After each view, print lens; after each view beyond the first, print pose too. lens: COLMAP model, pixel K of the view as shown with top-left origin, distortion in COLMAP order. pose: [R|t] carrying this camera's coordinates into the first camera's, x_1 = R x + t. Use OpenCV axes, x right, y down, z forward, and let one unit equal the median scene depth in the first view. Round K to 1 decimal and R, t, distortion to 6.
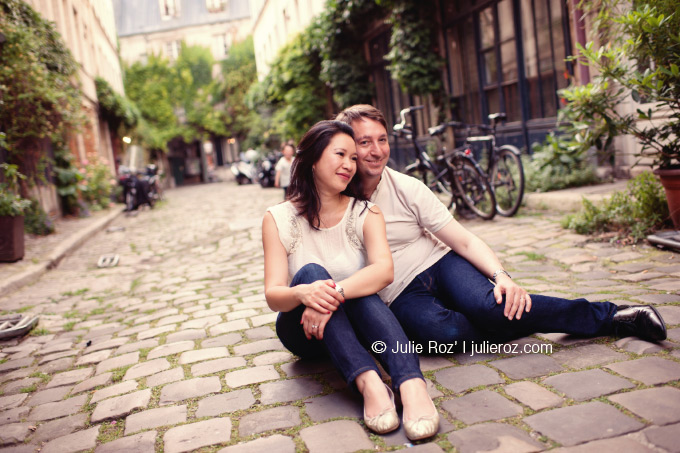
lens RADIAL K [[682.5, 0, 343.2], [0, 682.5, 233.7], [0, 0, 1]] dist [-0.106617, 0.116478]
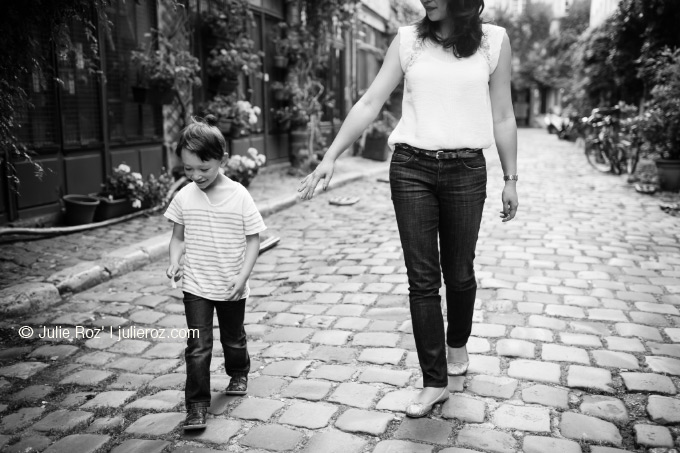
lens RADIAL K [[697.0, 0, 340.0], [0, 697.0, 226.5], [0, 0, 1]] dist [-0.011676, 0.114503]
pose [[0.876739, 0.188572, -0.442458, 0.175404], [-0.153169, 0.981509, 0.114803, 0.006211], [0.455925, -0.032882, 0.889411, -0.455893]]
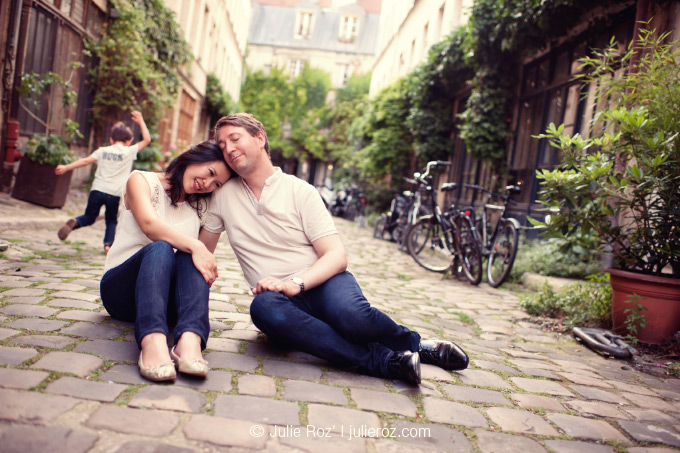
lens RADIAL K [[682.5, 0, 343.2], [0, 682.5, 233.7], [0, 0, 1]] dist [-0.106617, 0.116478]
pose [[0.955748, 0.261212, -0.135326, 0.060247], [-0.269357, 0.961963, -0.045531, 0.002047], [0.118285, 0.079967, 0.989754, -0.009801]]
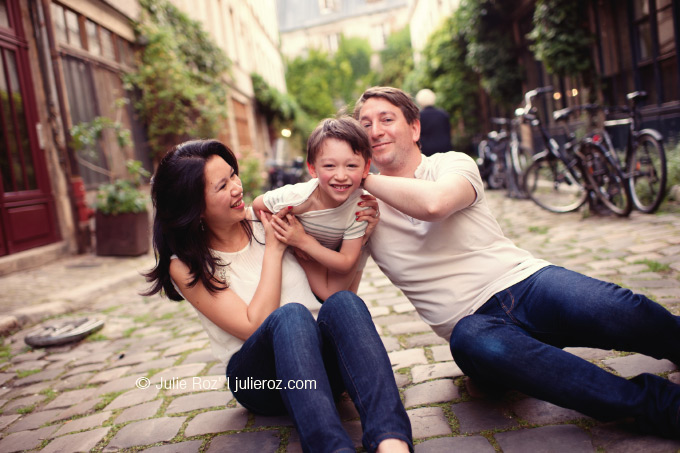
lens RADIAL K [[682.5, 0, 343.2], [0, 682.5, 233.7], [0, 0, 1]] dist [-0.106617, 0.116478]
pose [[0.969547, 0.005883, -0.244833, 0.032686], [-0.002124, 0.999876, 0.015613, -0.004947], [0.244895, -0.014618, 0.969439, 0.037264]]
